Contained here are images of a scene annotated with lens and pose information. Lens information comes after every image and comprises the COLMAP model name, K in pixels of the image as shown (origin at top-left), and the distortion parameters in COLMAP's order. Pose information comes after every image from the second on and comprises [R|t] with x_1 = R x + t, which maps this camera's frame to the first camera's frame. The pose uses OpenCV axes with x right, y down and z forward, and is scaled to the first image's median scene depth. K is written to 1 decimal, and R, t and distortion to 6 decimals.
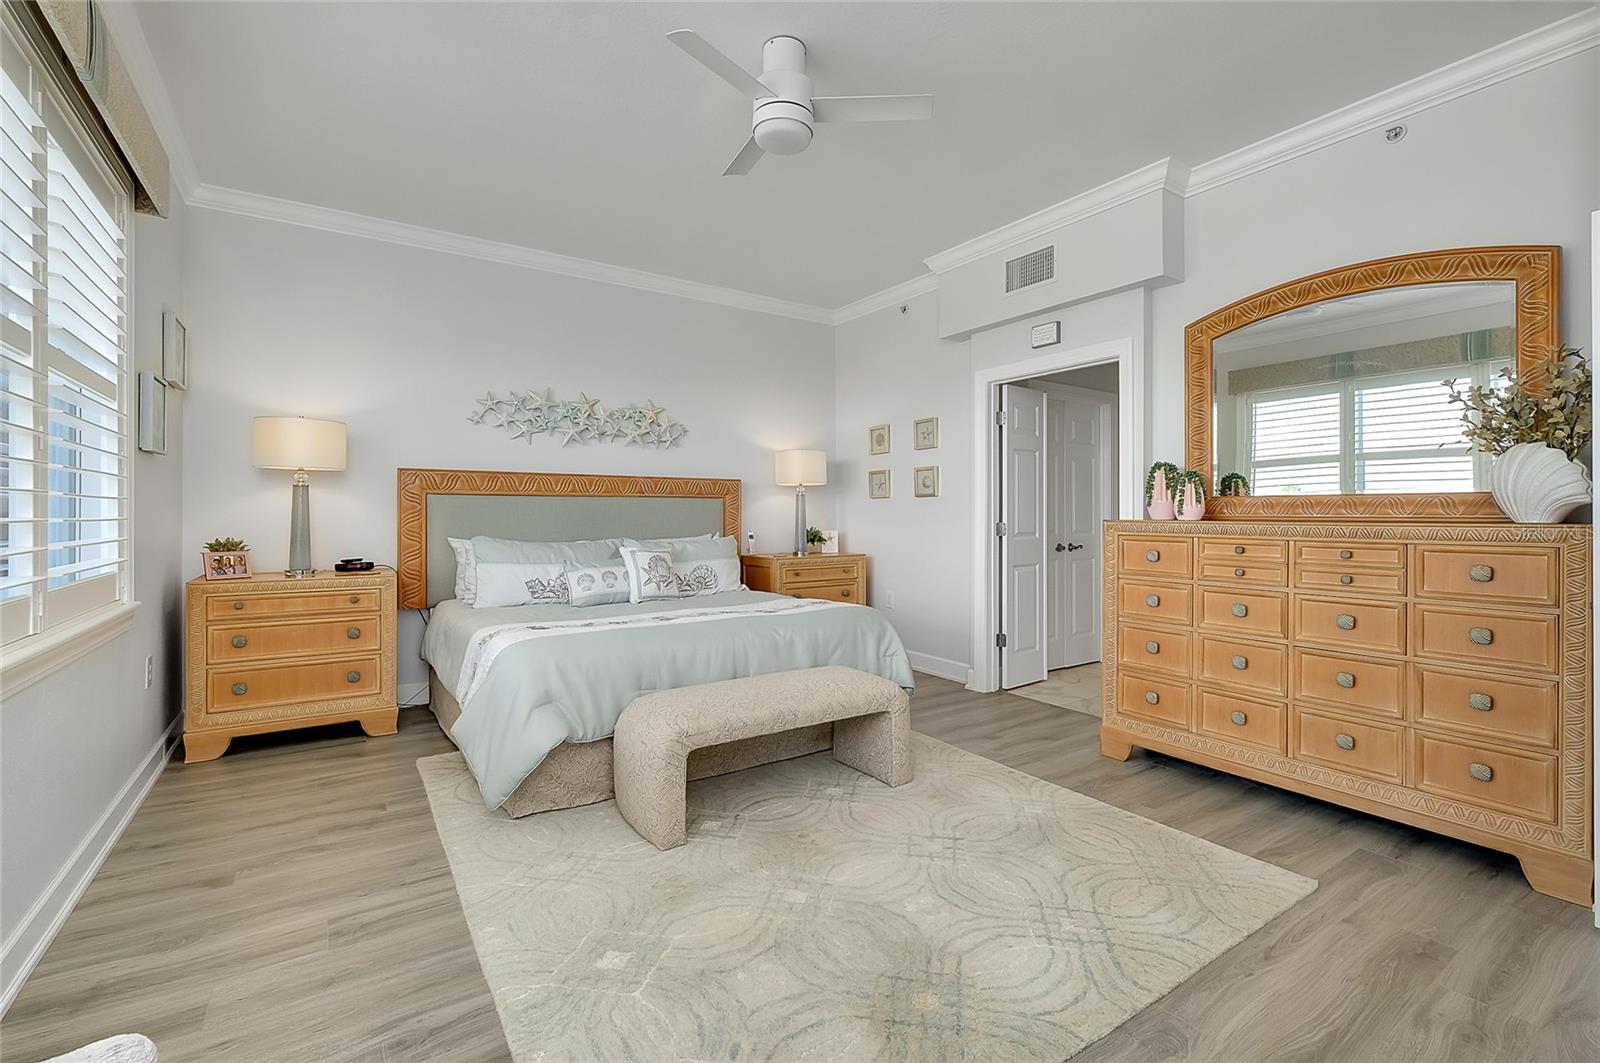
lens RADIAL K [[716.8, 0, 796.0], [0, 716.8, 515.2], [0, 0, 1]] dist [-0.002299, -0.000256]
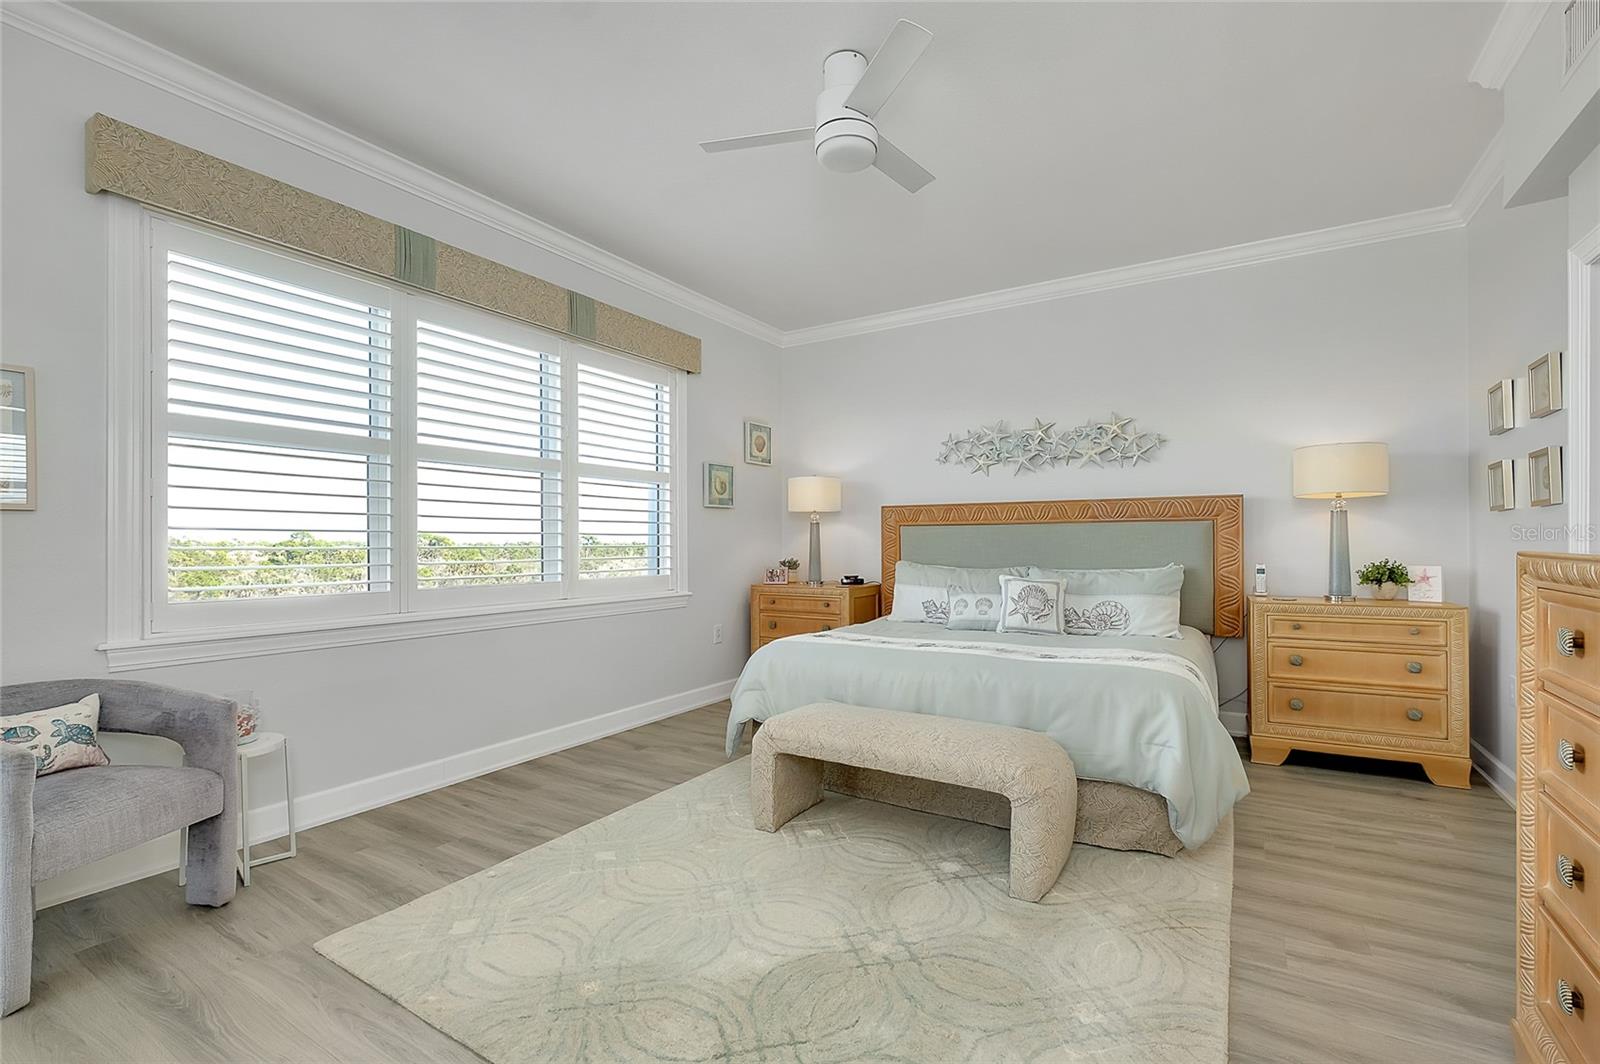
lens RADIAL K [[716.8, 0, 811.7], [0, 716.8, 542.5], [0, 0, 1]] dist [-0.002299, -0.000256]
pose [[0.403843, -0.001586, -0.914827, 0.550220], [0.004446, 0.999990, 0.000228, -0.001749], [0.914818, -0.004159, 0.403846, 0.360187]]
